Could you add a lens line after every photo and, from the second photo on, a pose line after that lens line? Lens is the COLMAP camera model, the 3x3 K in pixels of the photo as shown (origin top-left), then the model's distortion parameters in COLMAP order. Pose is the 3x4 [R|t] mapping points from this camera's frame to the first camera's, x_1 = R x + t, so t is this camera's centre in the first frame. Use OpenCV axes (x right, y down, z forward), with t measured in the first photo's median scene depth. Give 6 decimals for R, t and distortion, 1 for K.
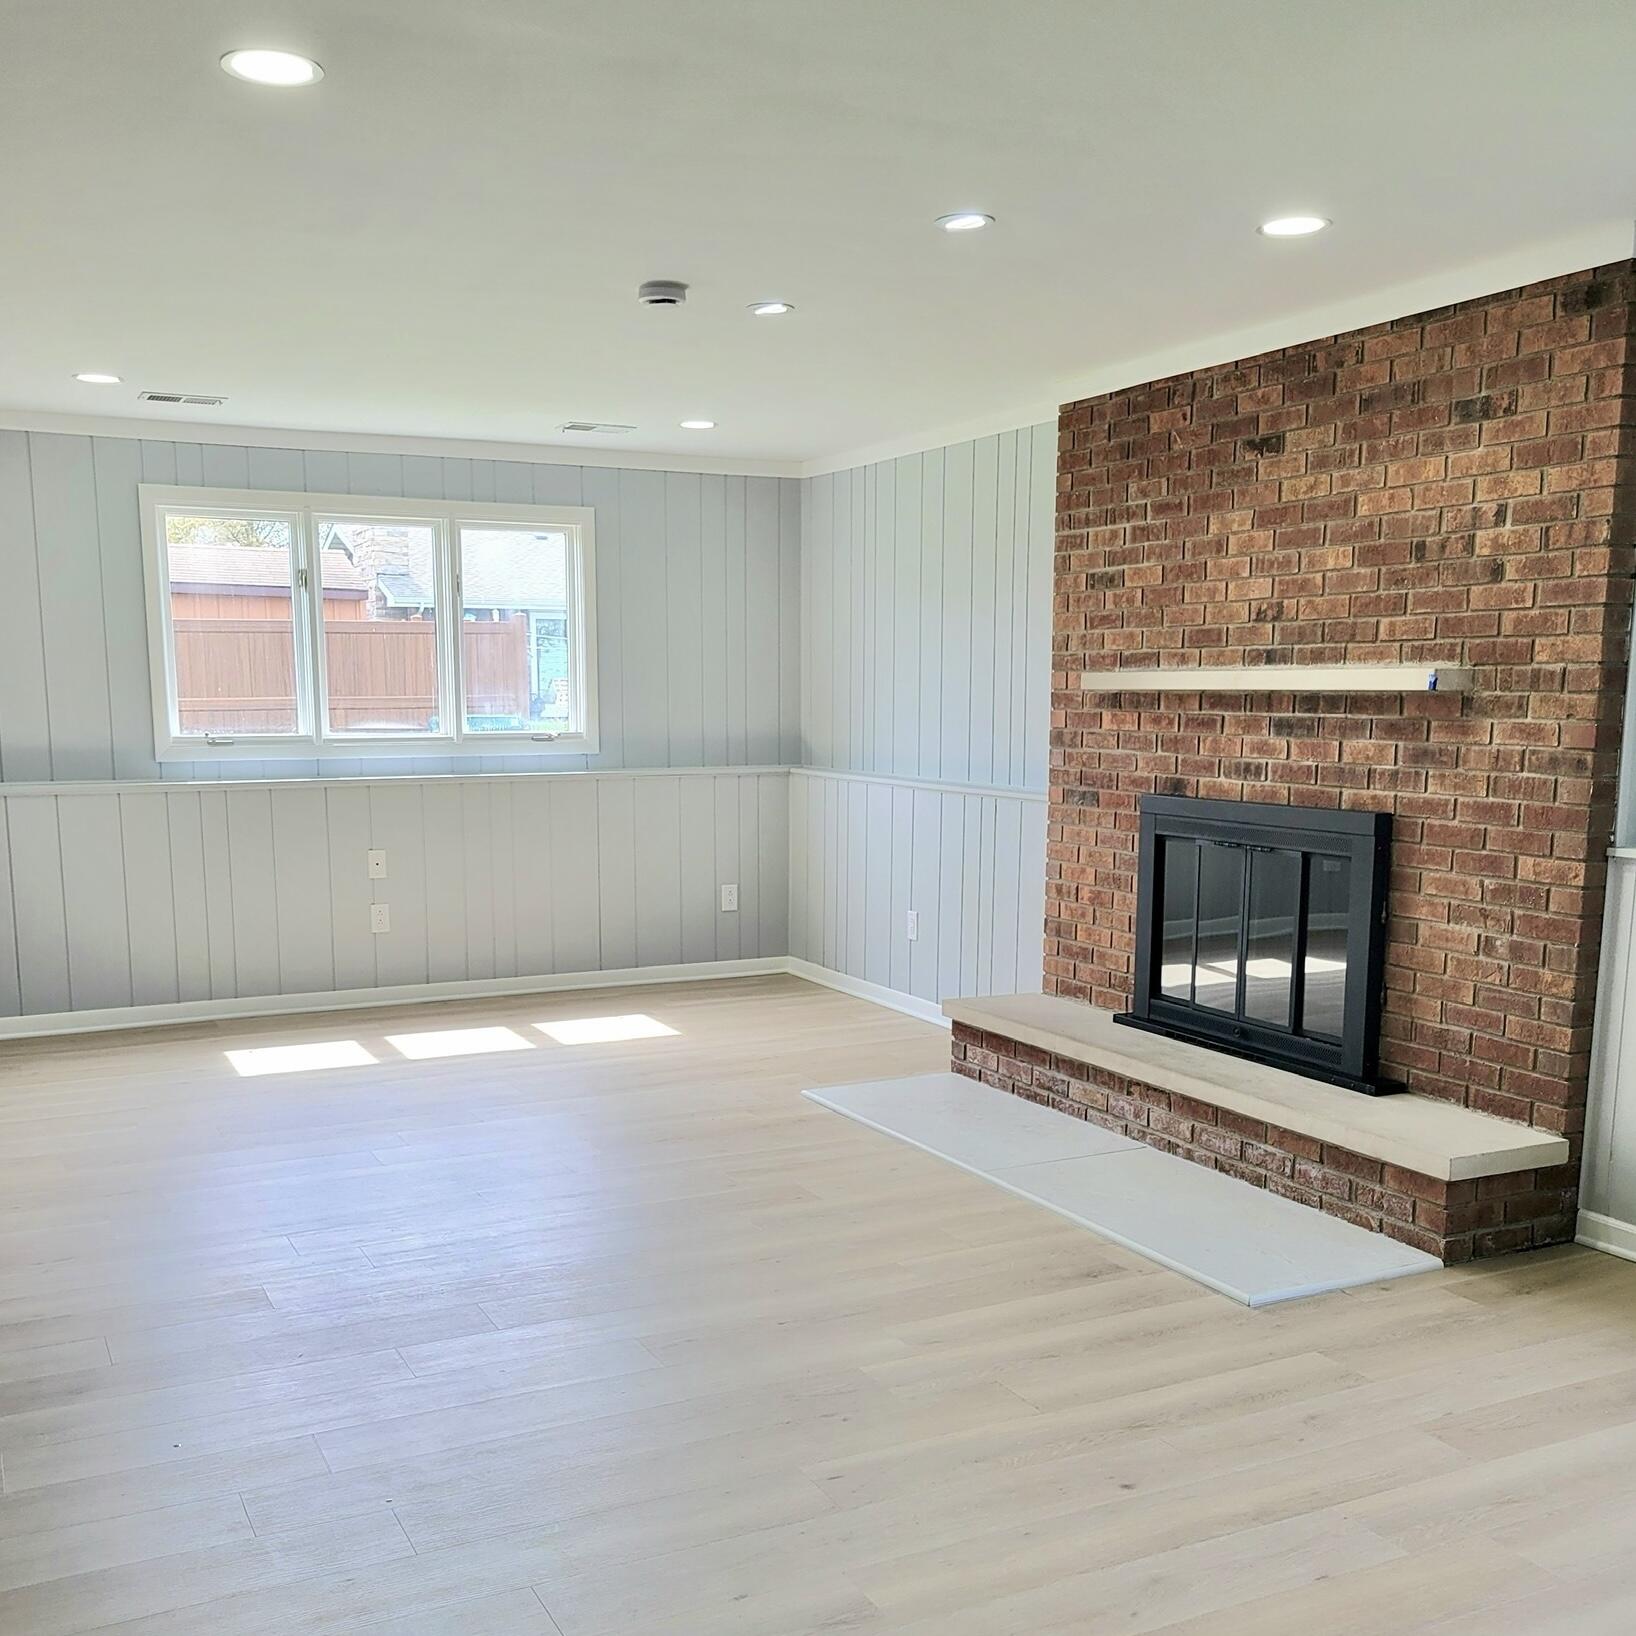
lens RADIAL K [[1734.0, 0, 820.2], [0, 1734.0, 892.8], [0, 0, 1]] dist [0.040421, 0.000000]
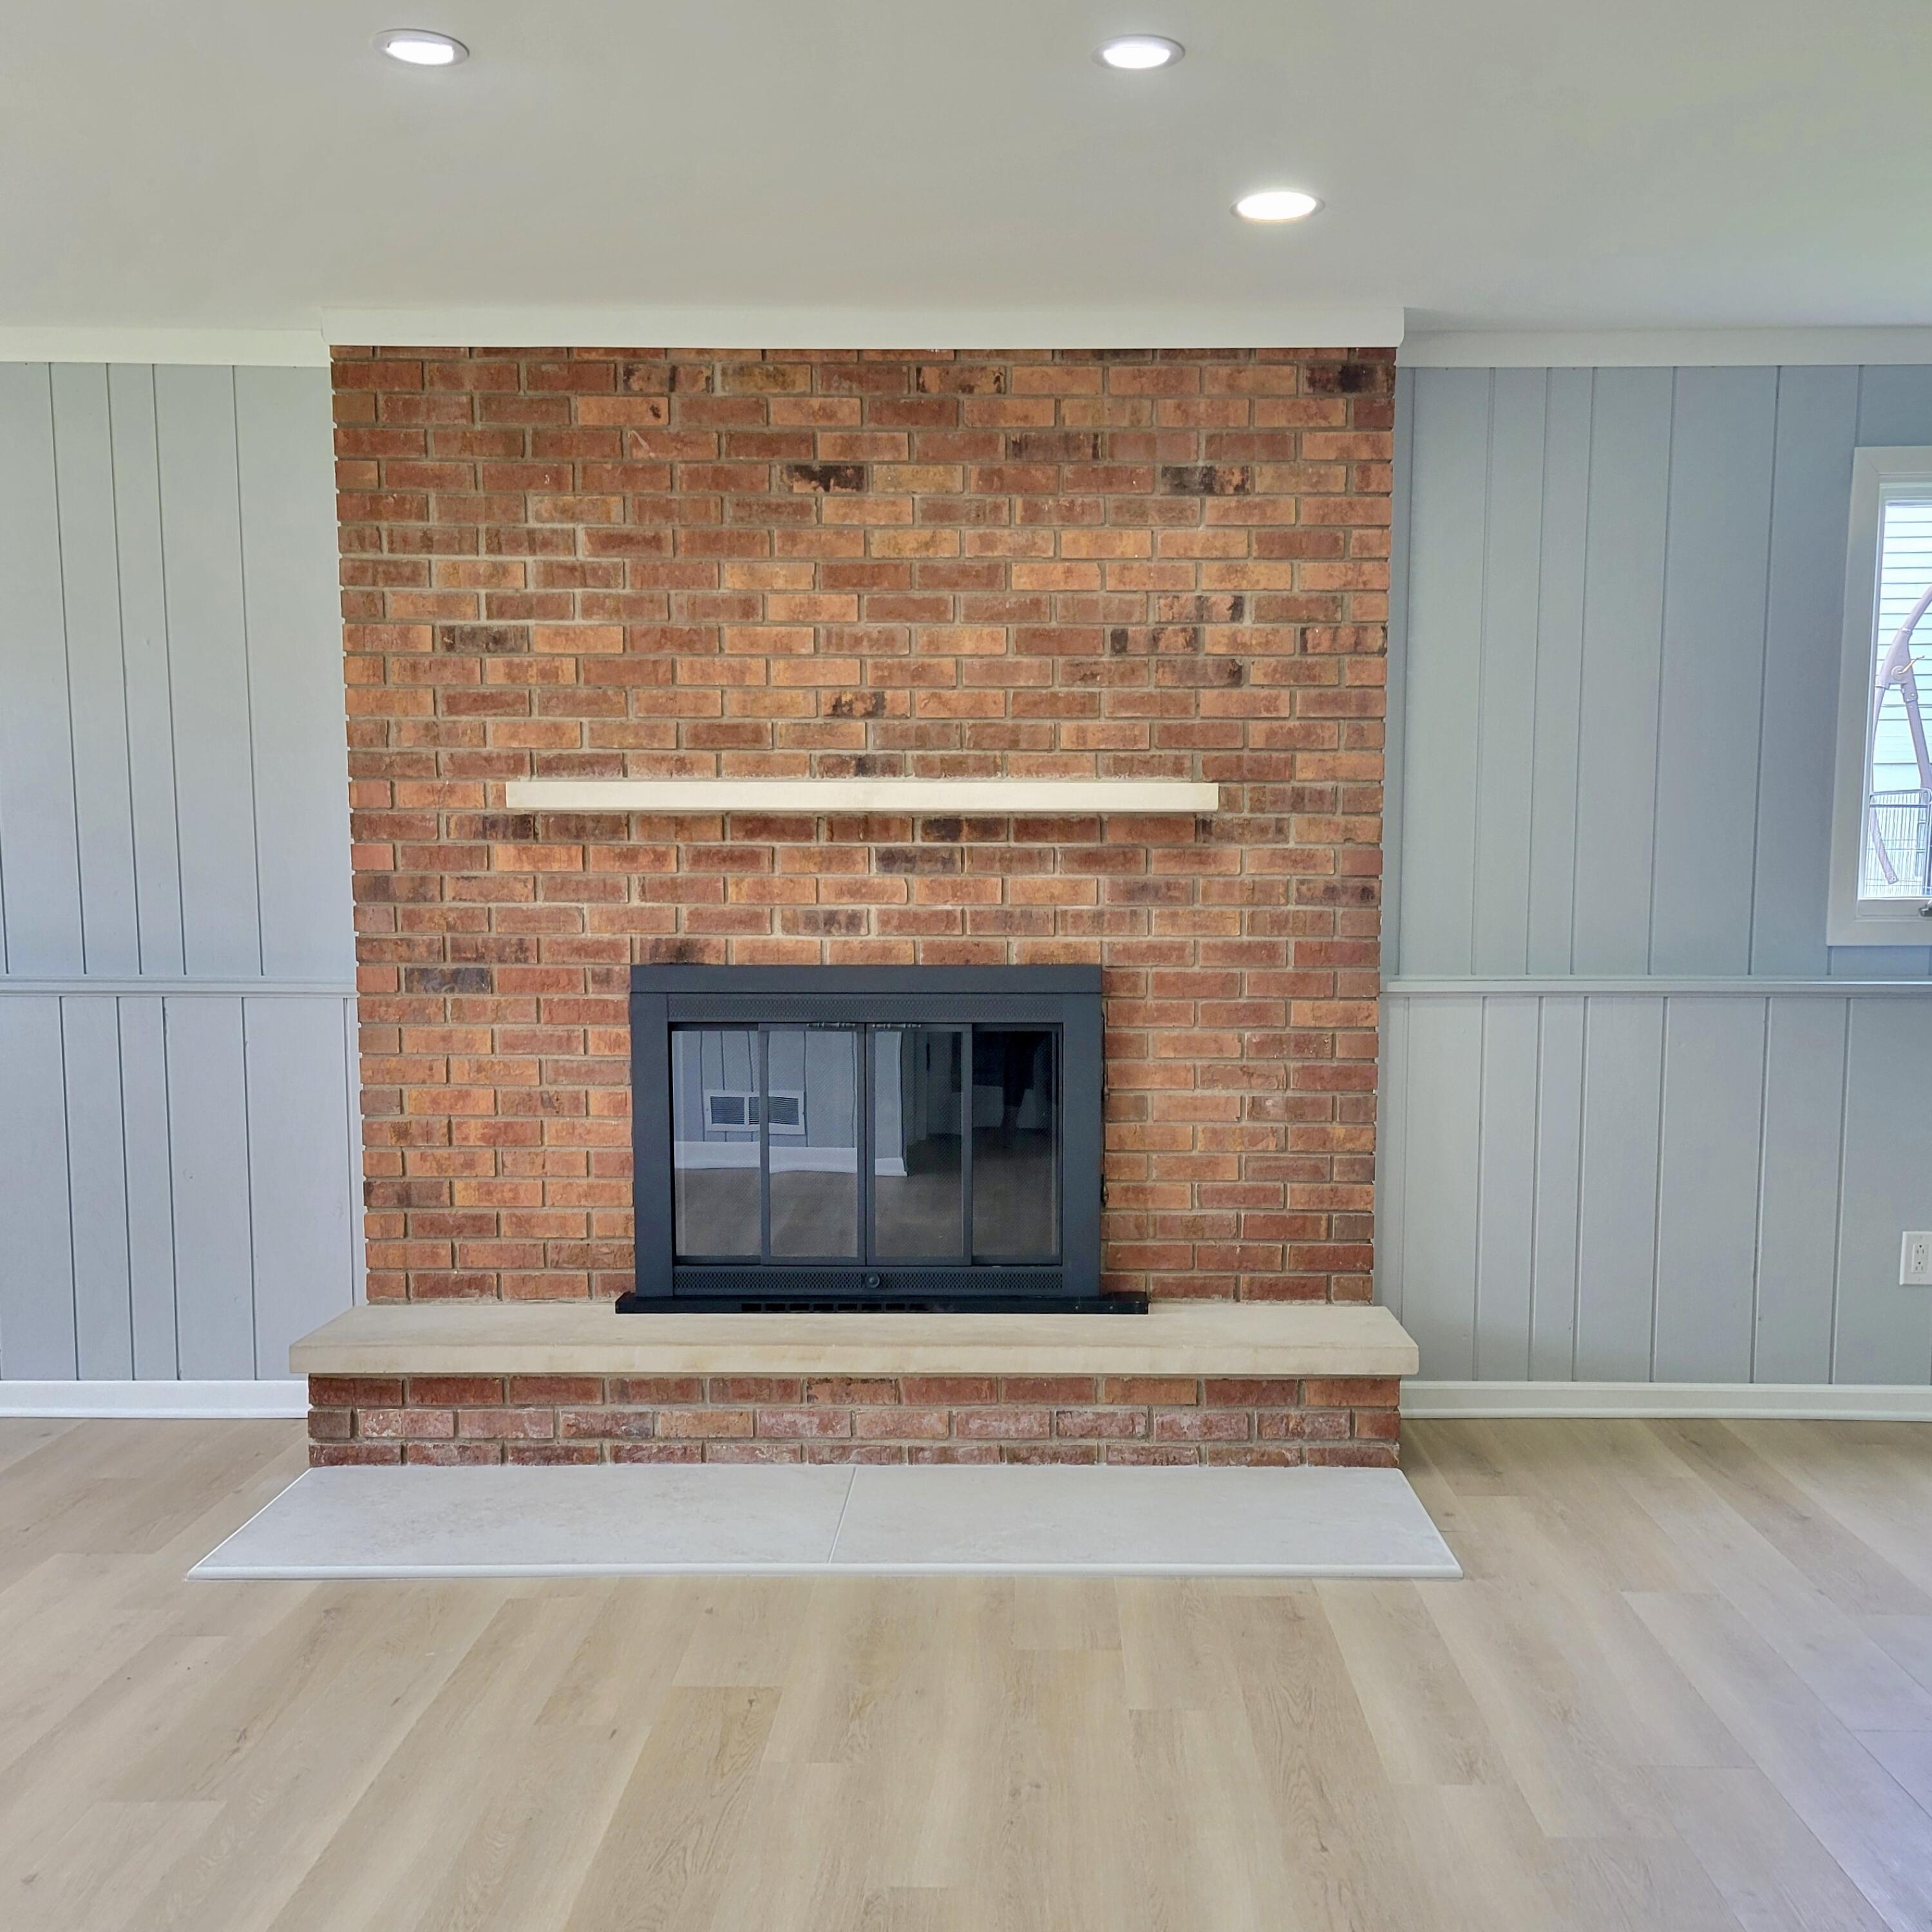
lens RADIAL K [[2028.3, 0, 1031.0], [0, 2028.3, 1044.3], [0, 0, 1]] dist [0.041217, 0.000000]
pose [[0.454331, -0.078987, 0.887324, -0.513931], [0.104502, 0.993910, 0.034968, -0.044123], [-0.884682, 0.076840, 0.459819, 0.588882]]
